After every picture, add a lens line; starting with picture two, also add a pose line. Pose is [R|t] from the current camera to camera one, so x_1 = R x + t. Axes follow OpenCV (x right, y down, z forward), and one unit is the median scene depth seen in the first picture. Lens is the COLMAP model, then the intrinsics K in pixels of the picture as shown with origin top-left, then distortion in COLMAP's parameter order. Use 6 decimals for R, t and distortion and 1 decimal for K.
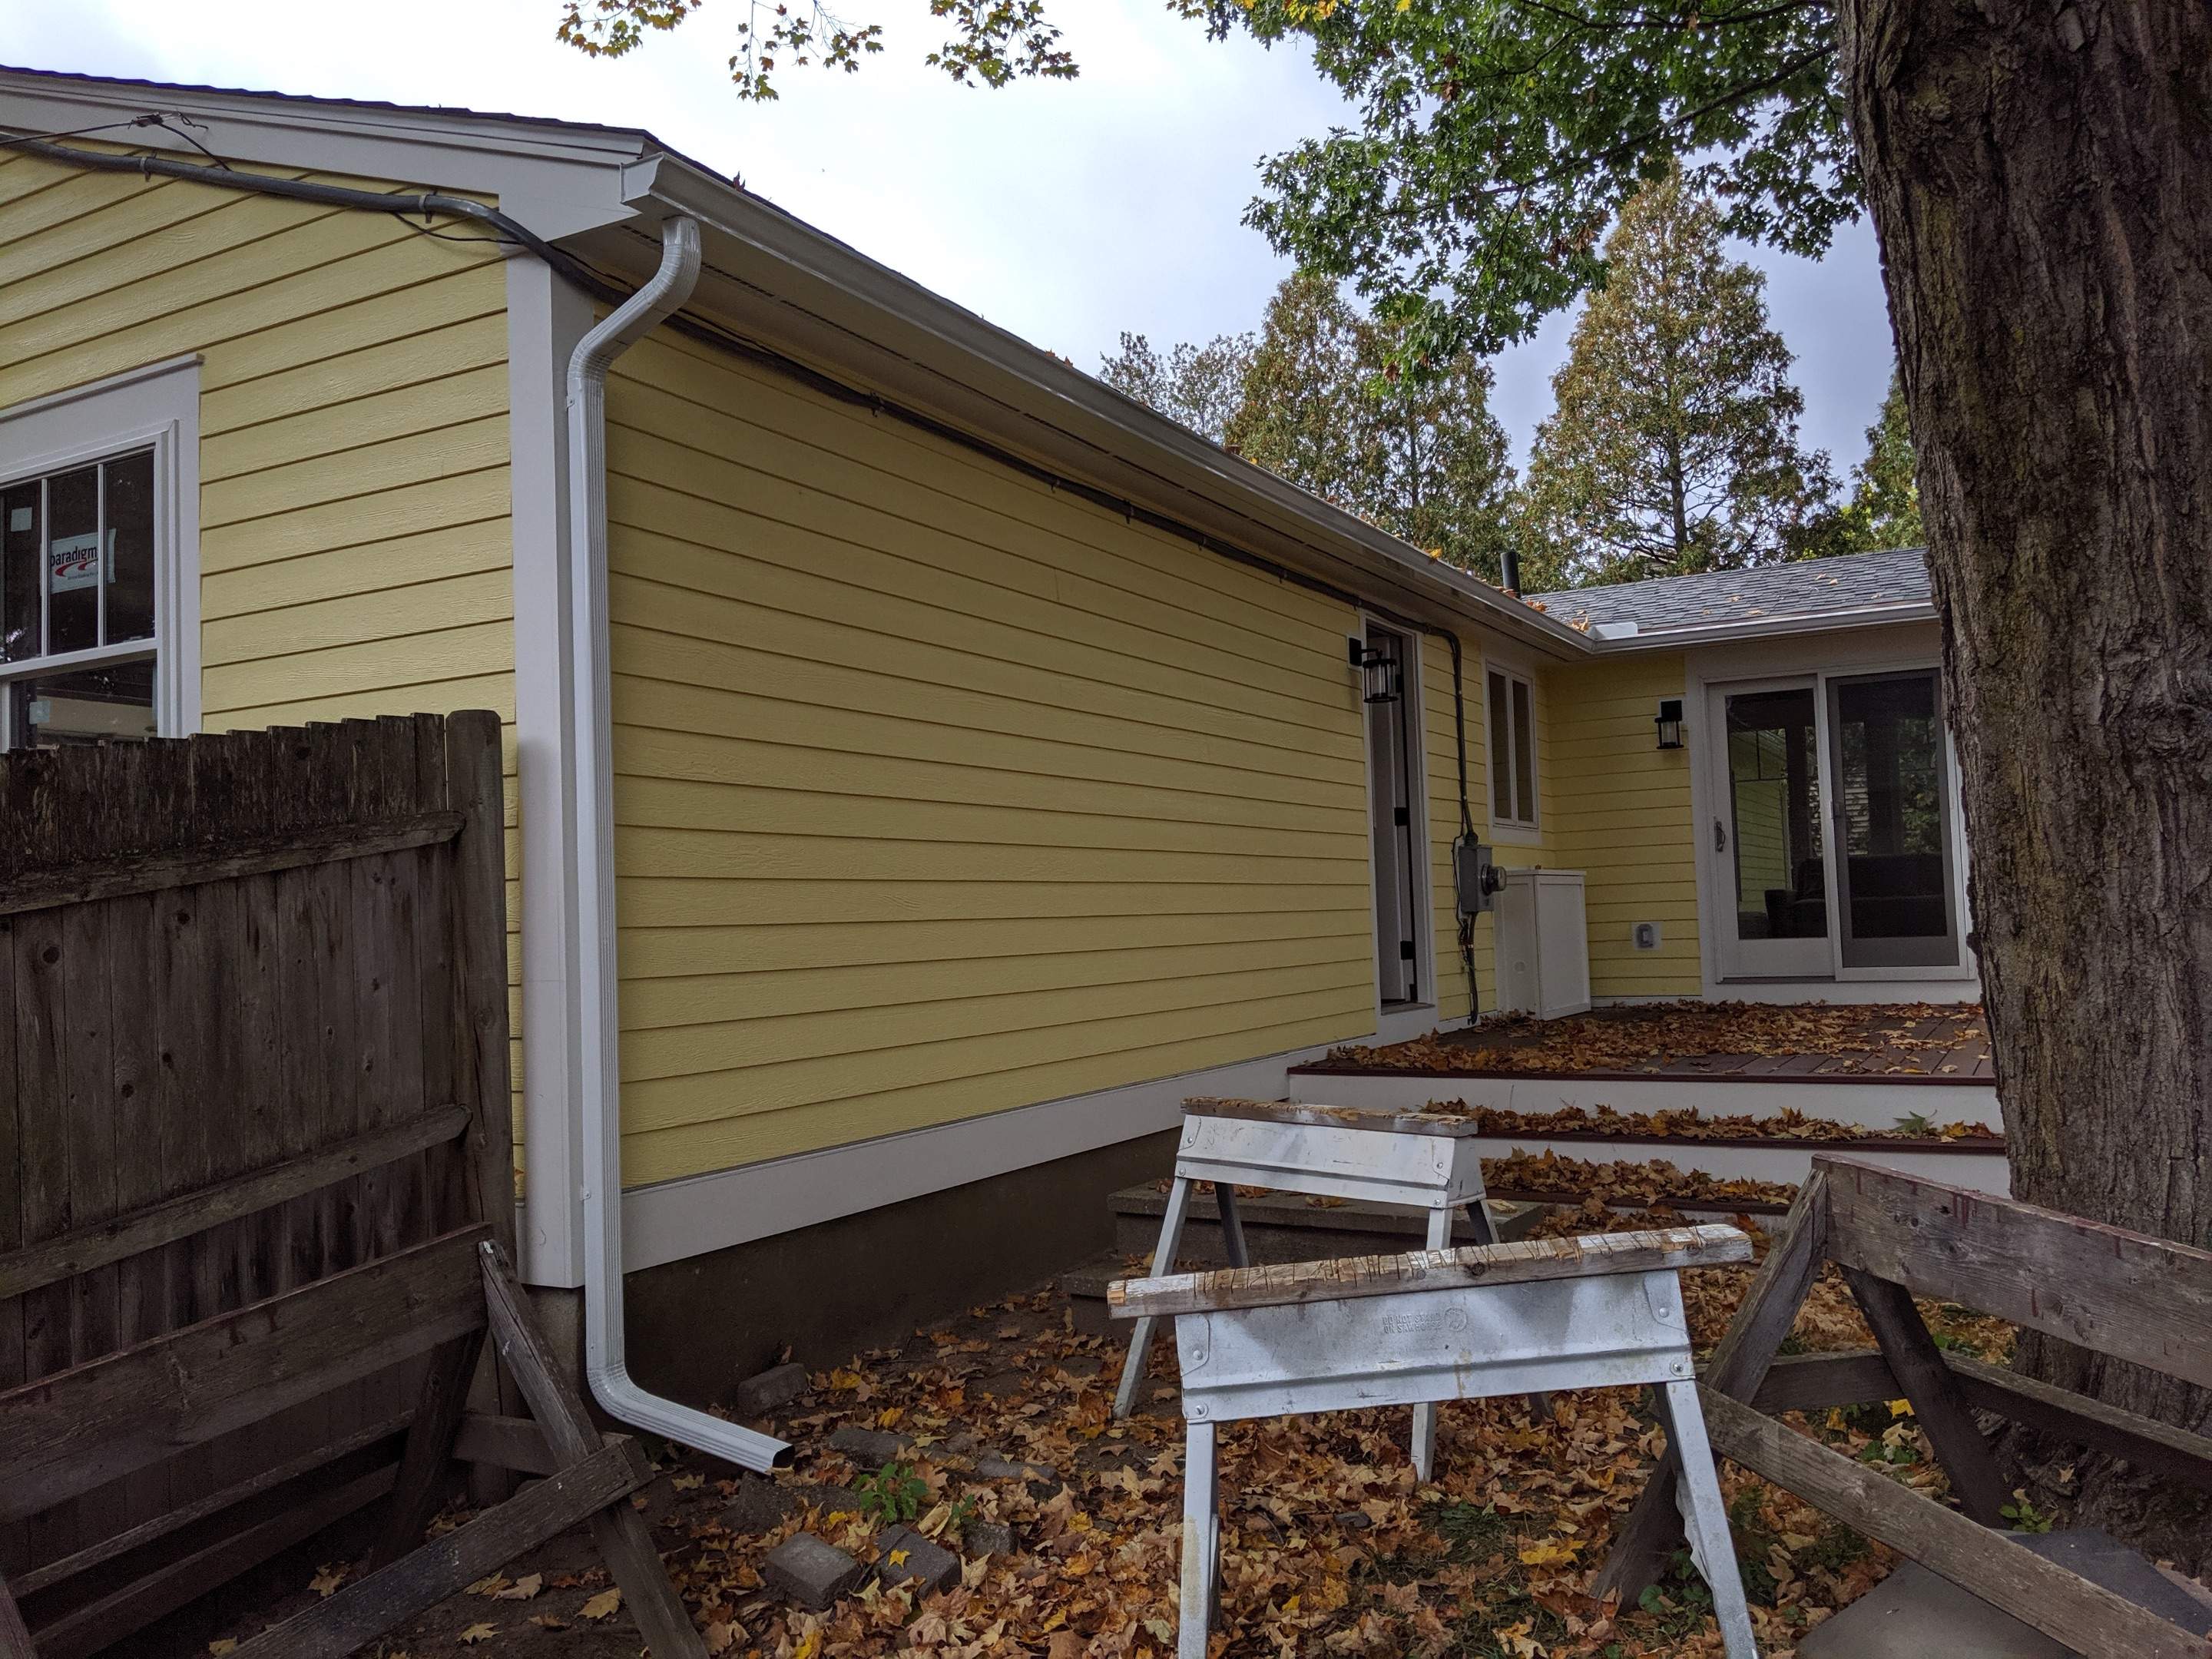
lens RADIAL K [[1737.7, 0, 1110.1], [0, 1737.7, 838.1], [0, 0, 1]] dist [0.082867, -0.143467]
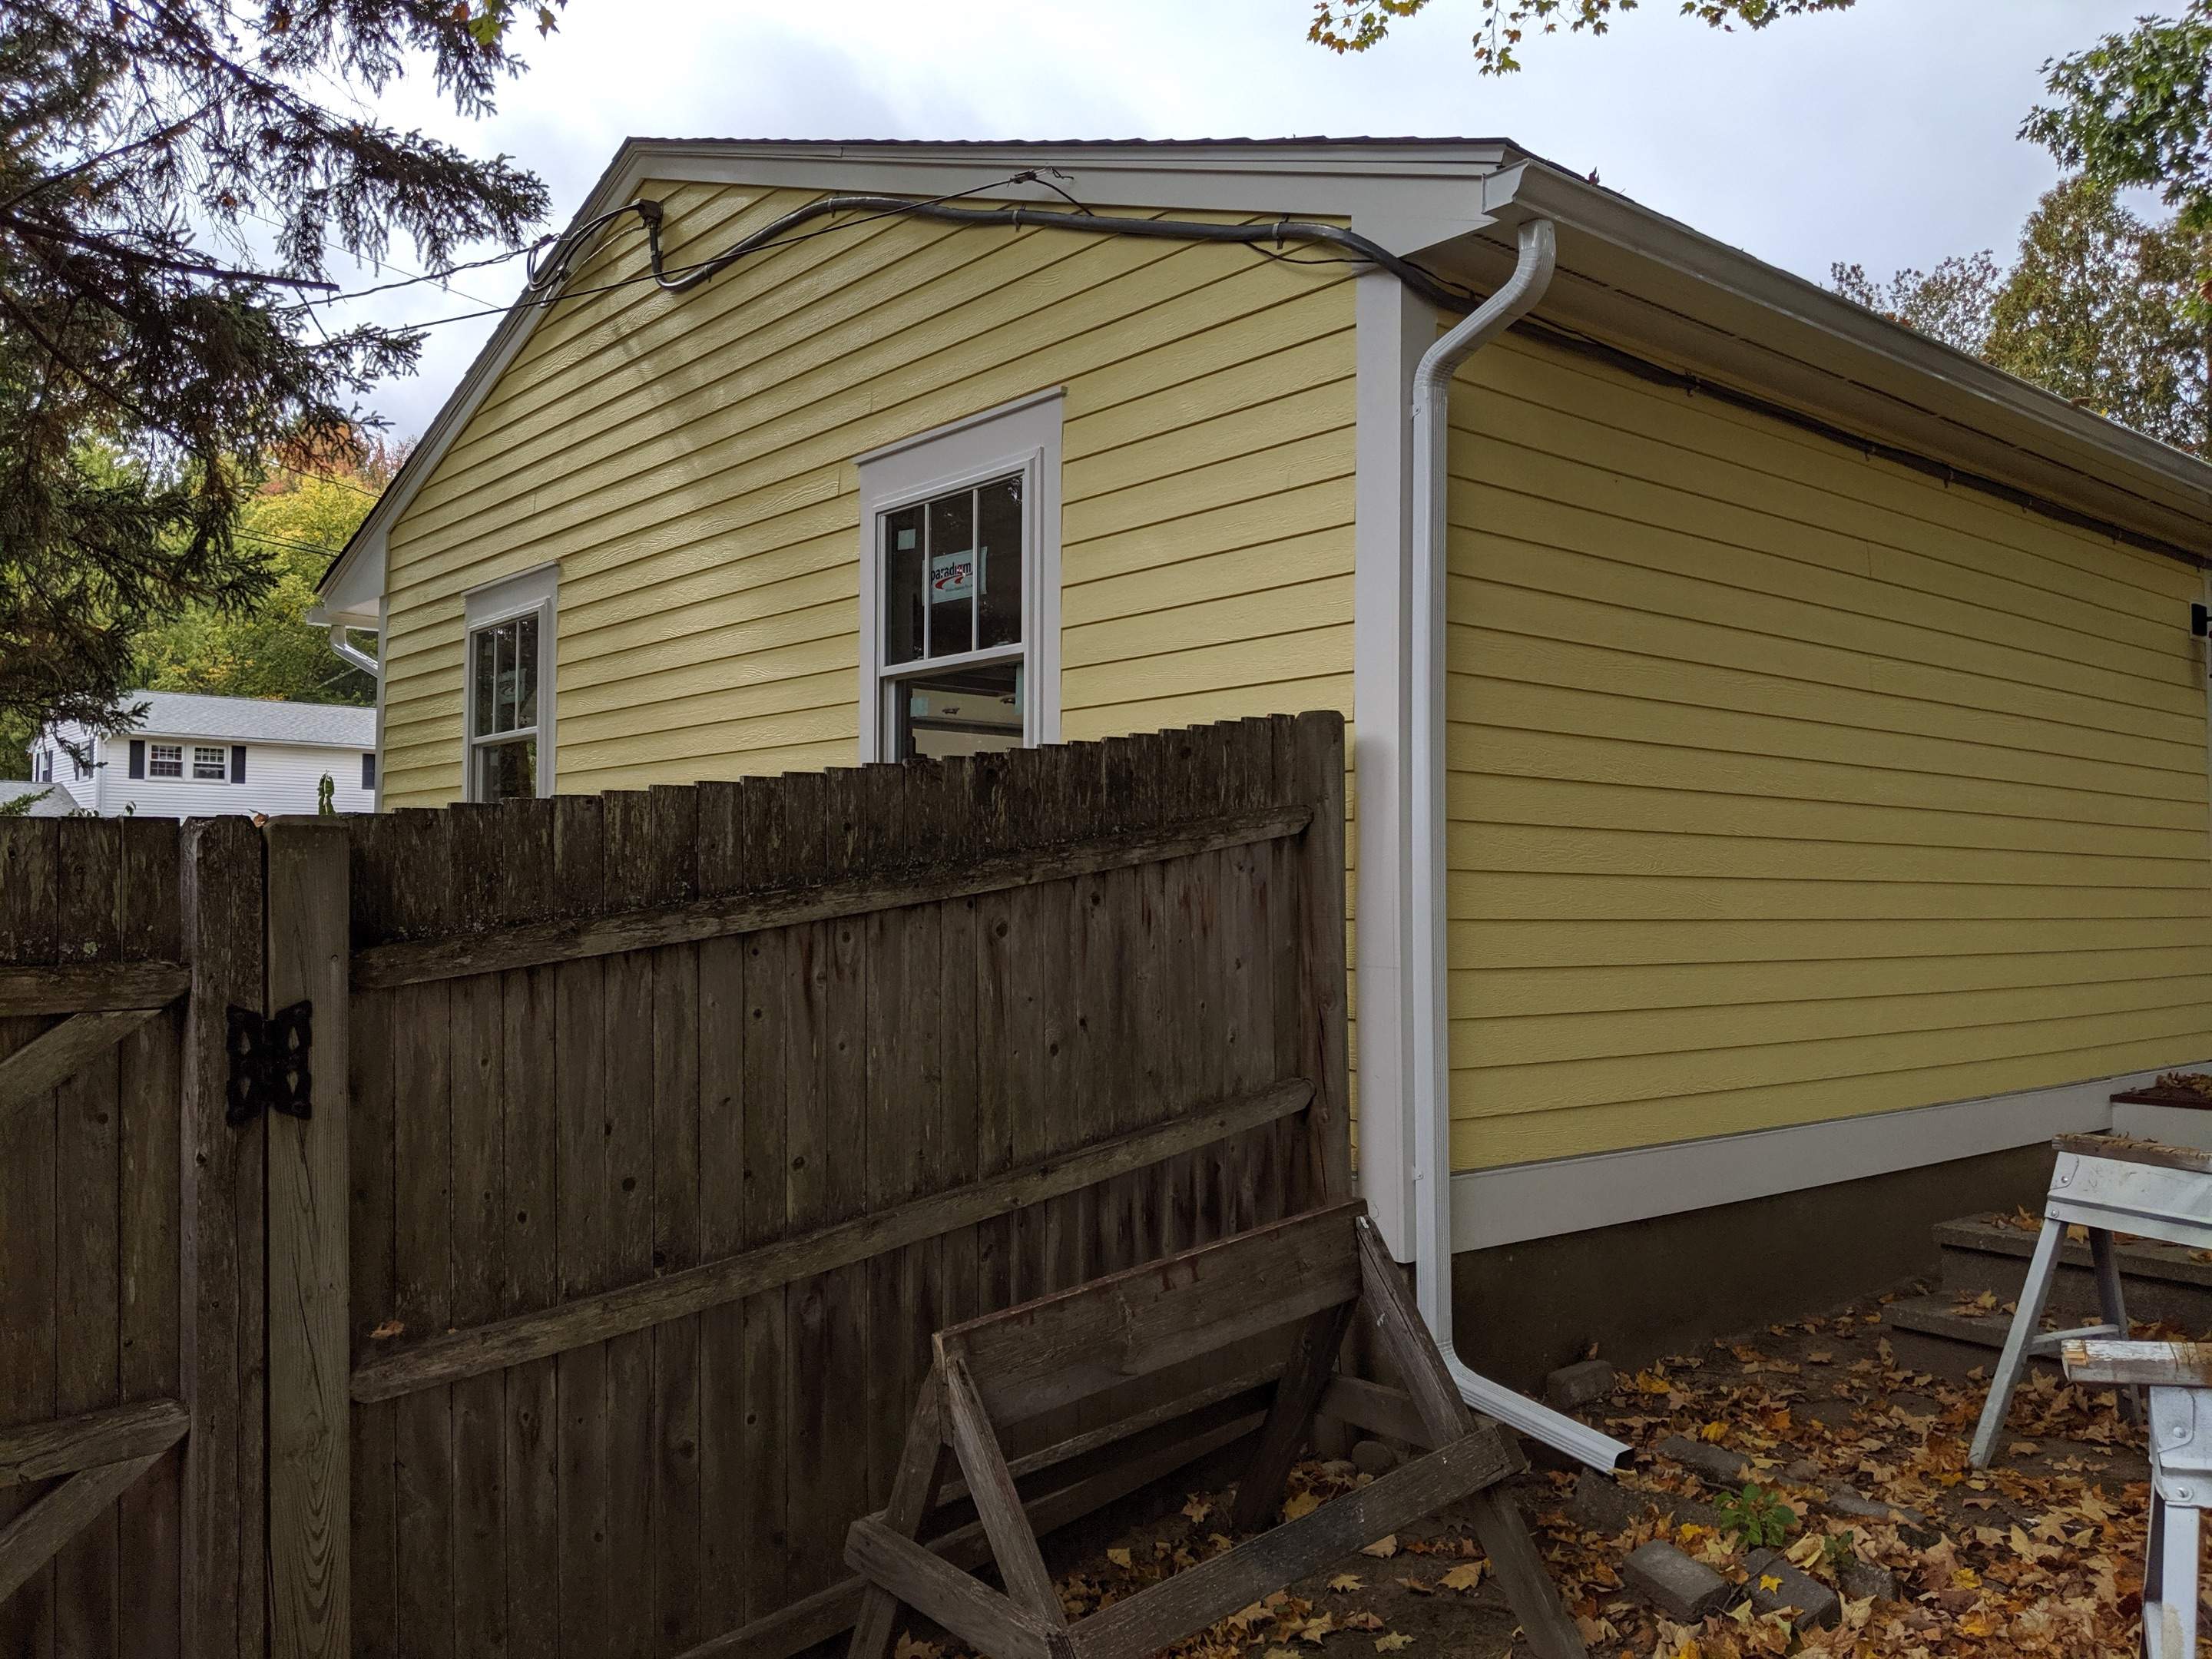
lens RADIAL K [[1737.2, 0, 1106.5], [0, 1737.2, 832.5], [0, 0, 1]] dist [0.092952, -0.148117]
pose [[0.934384, 0.023099, -0.355517, -0.090860], [-0.017207, 0.999657, 0.019726, -0.014621], [0.355851, -0.012314, 0.934462, -0.029378]]
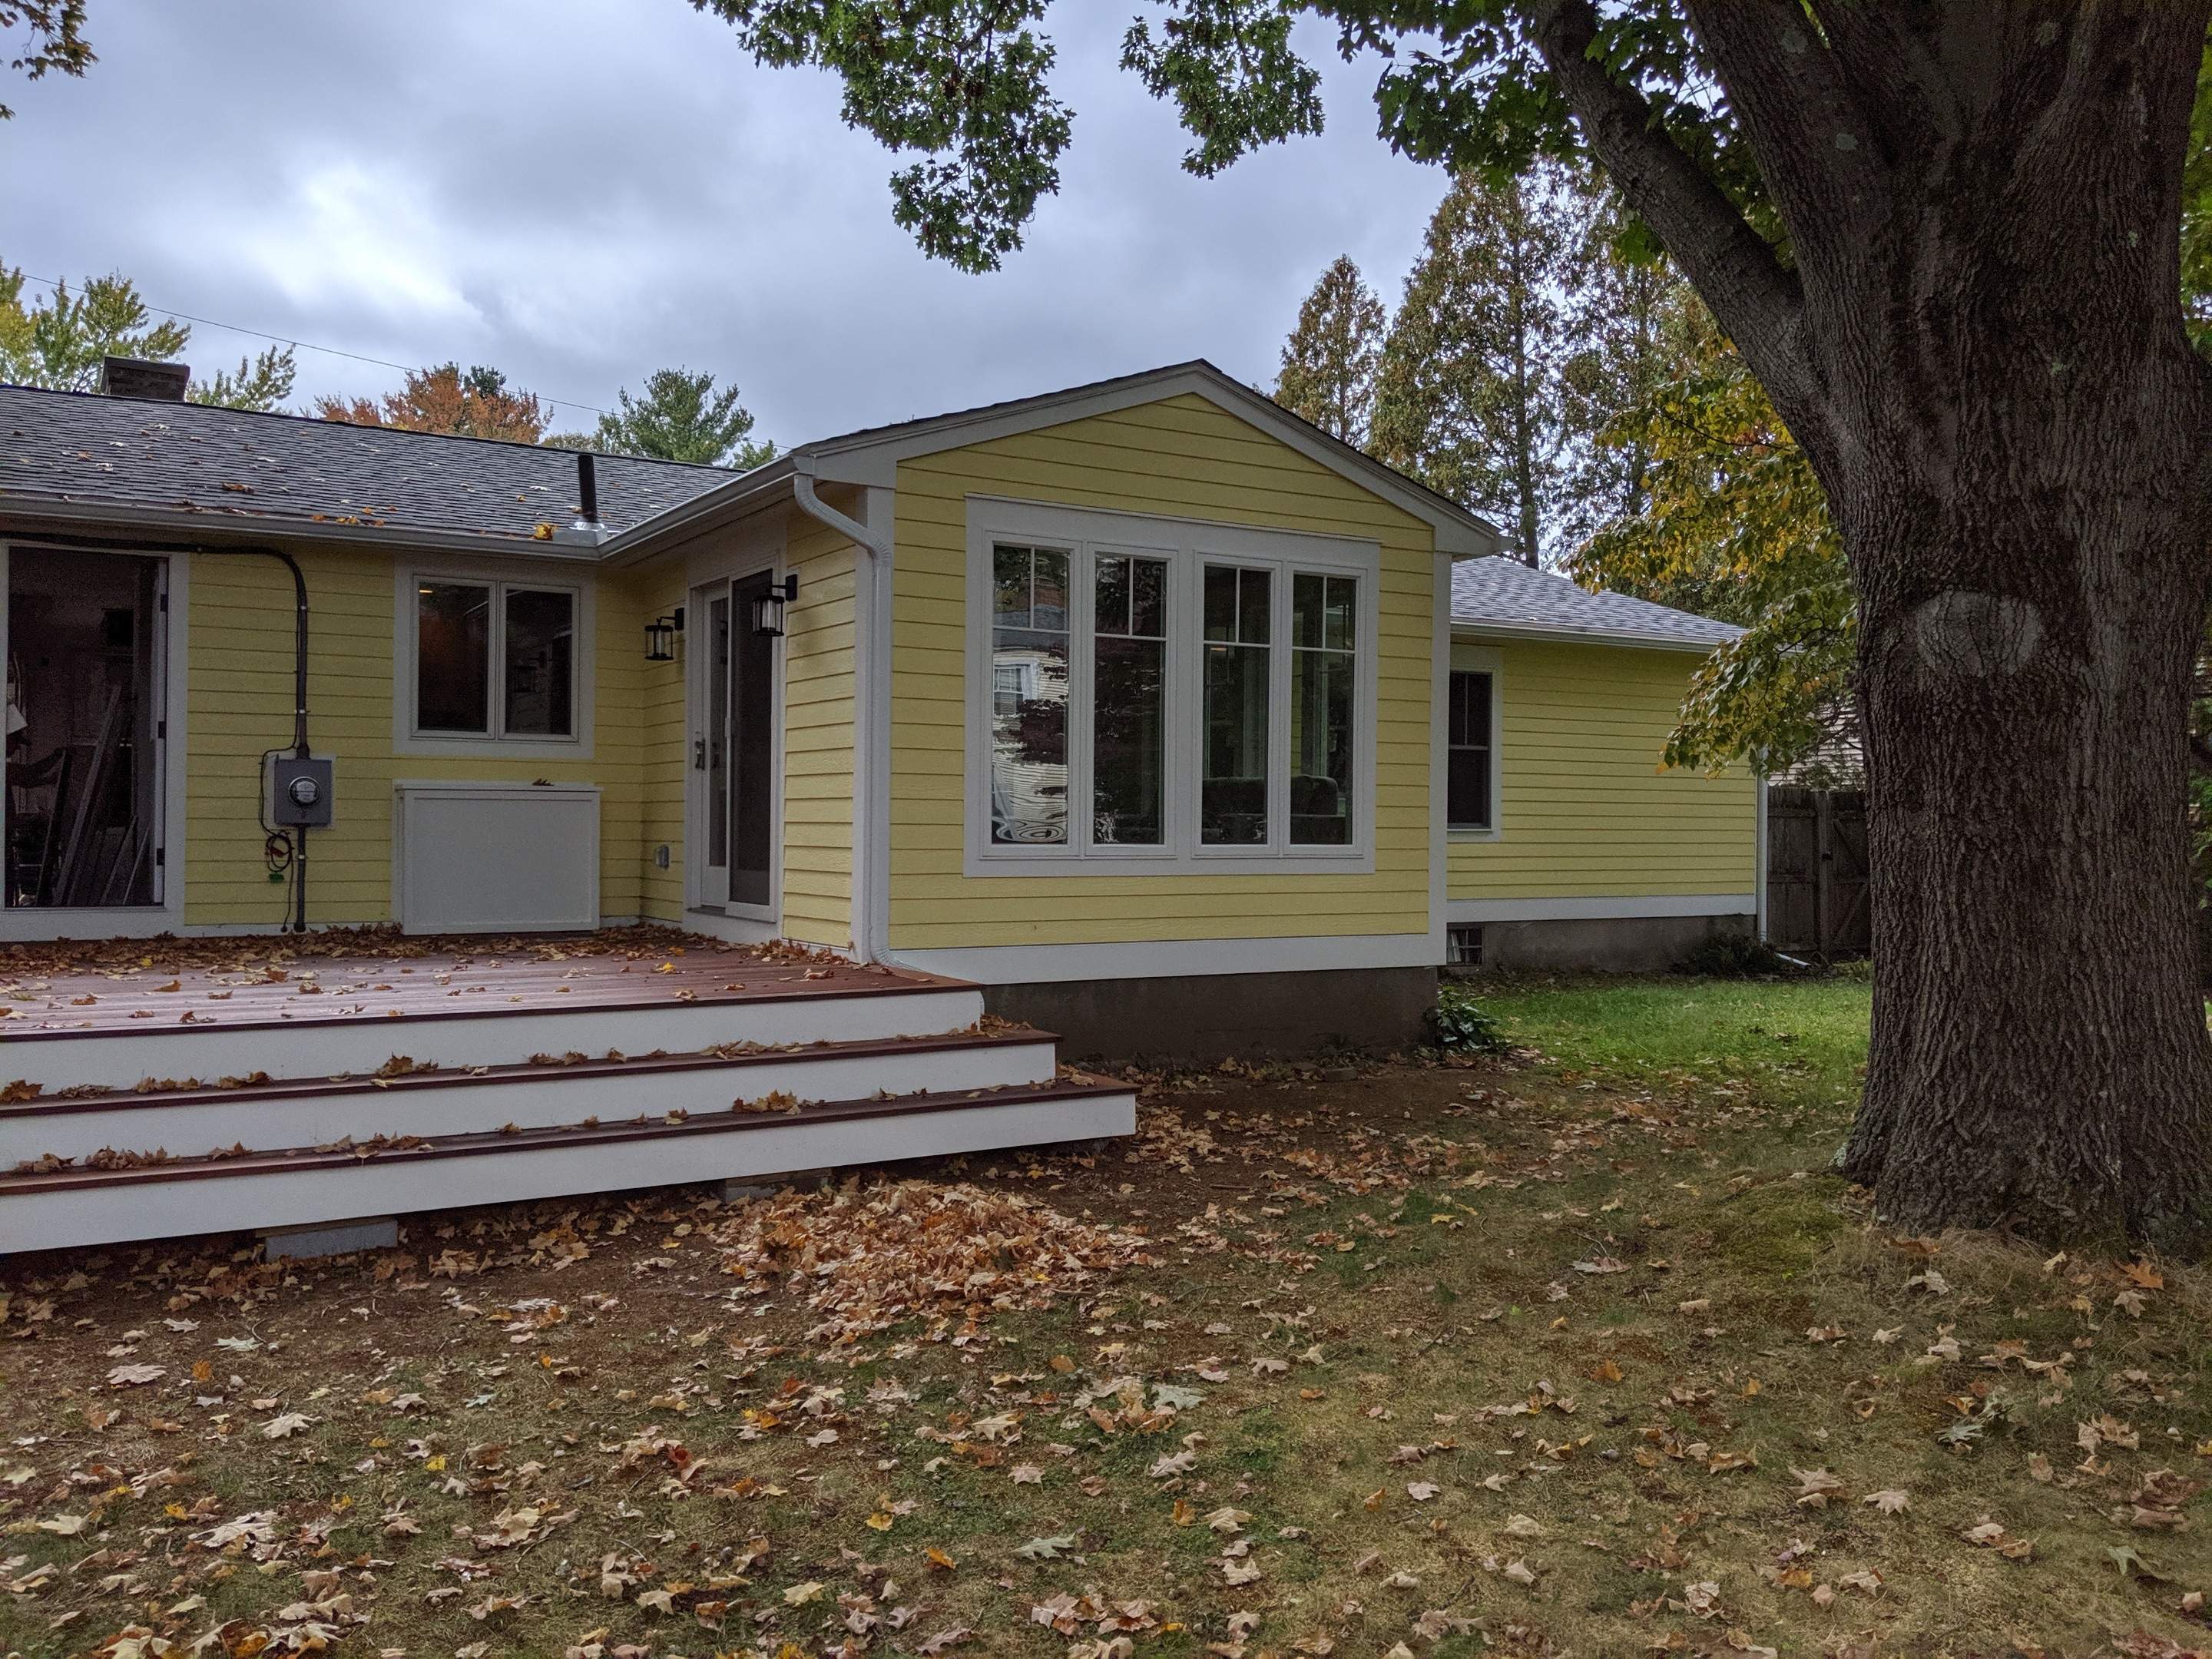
lens RADIAL K [[1737.2, 0, 1106.5], [0, 1737.2, 832.5], [0, 0, 1]] dist [0.092952, -0.148117]
pose [[0.869146, 0.042048, -0.492765, 2.220491], [-0.011393, 0.997817, 0.065050, -0.049832], [0.494424, -0.050924, 0.867728, 0.663590]]
